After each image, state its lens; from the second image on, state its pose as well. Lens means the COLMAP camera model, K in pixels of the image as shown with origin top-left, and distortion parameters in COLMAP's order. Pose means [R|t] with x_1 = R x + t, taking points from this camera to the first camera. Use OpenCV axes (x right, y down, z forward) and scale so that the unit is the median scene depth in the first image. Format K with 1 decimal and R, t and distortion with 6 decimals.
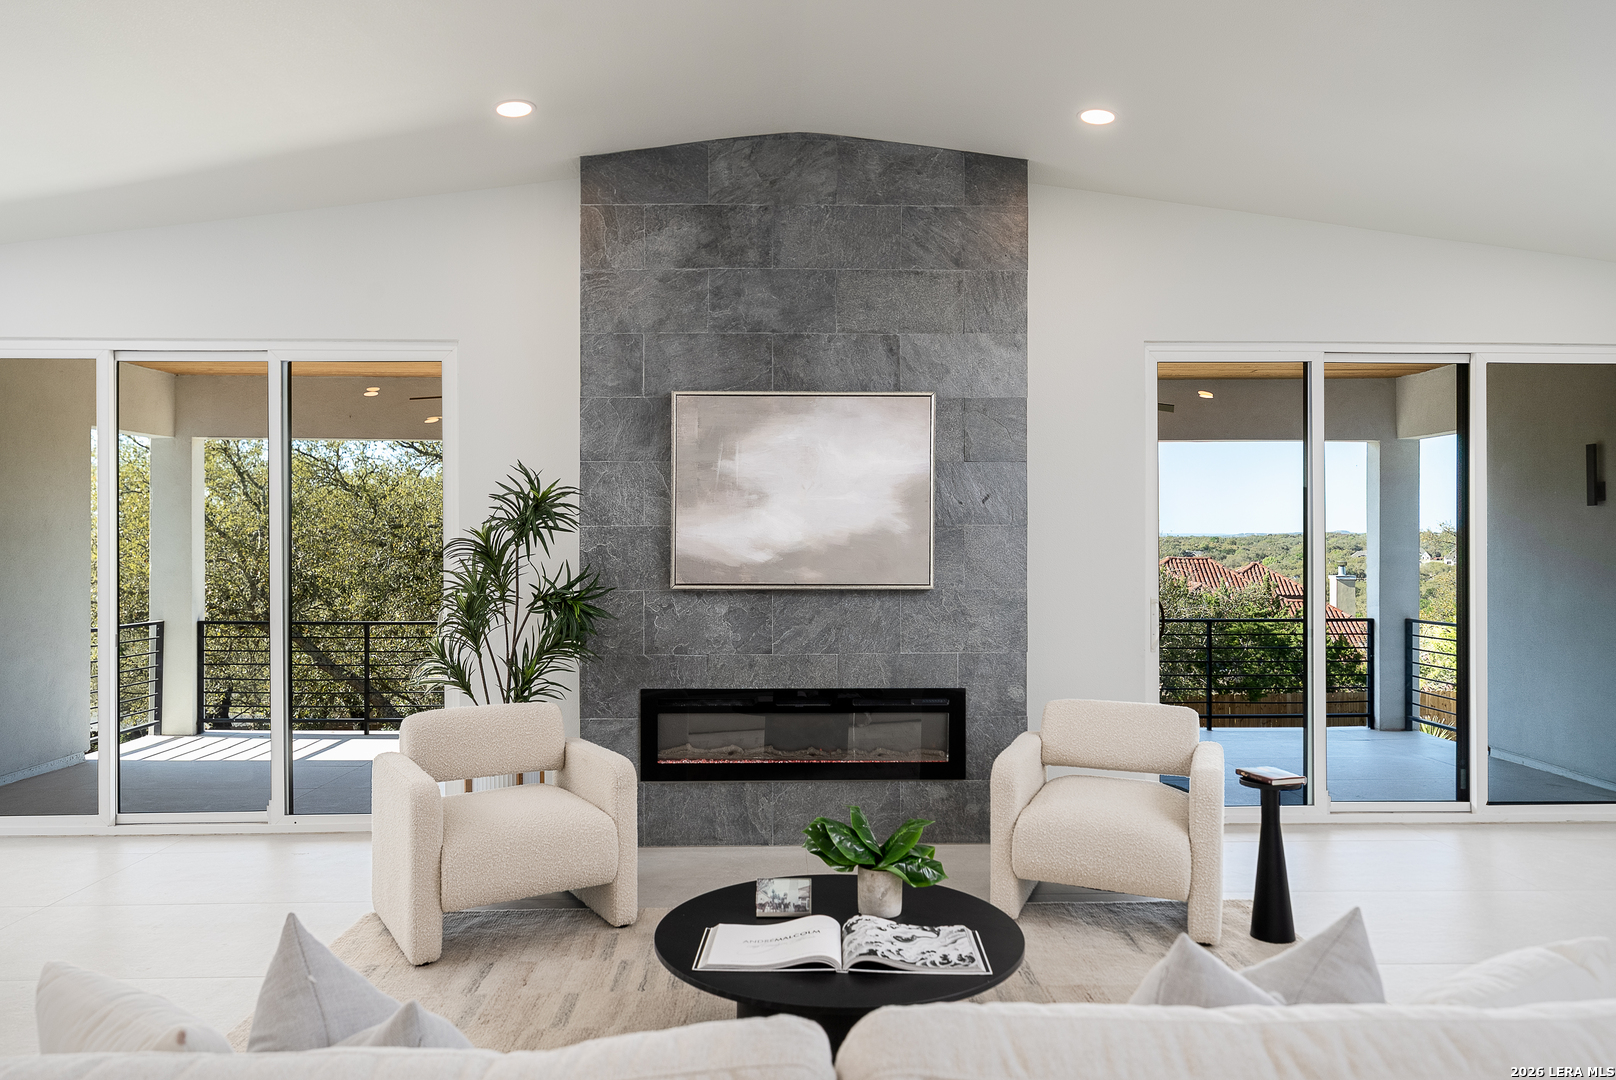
lens RADIAL K [[1100.8, 0, 808.0], [0, 1100.8, 540.0], [0, 0, 1]] dist [0.001579, 0.001408]
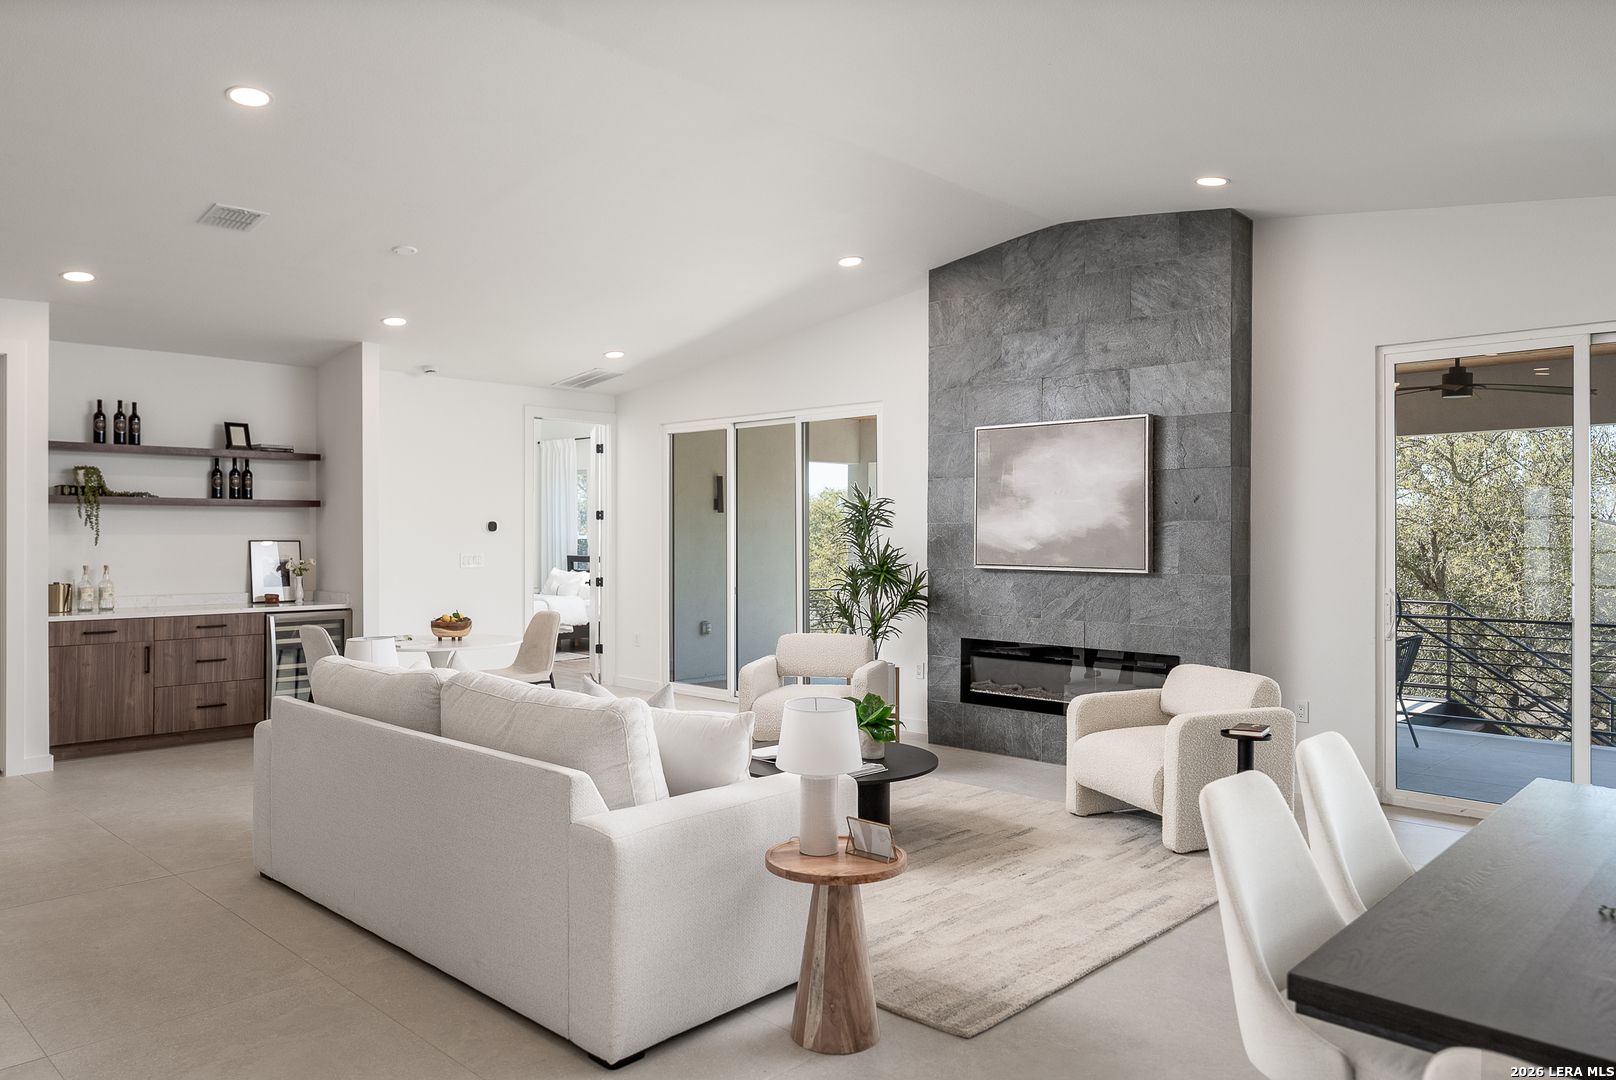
lens RADIAL K [[1100.8, 0, 808.0], [0, 1100.8, 540.0], [0, 0, 1]] dist [0.001579, 0.001408]
pose [[0.701563, 0.006386, -0.712579, 0.723332], [-0.003040, 0.999978, 0.005969, 0.001176], [0.712601, -0.002021, 0.701566, -0.139970]]
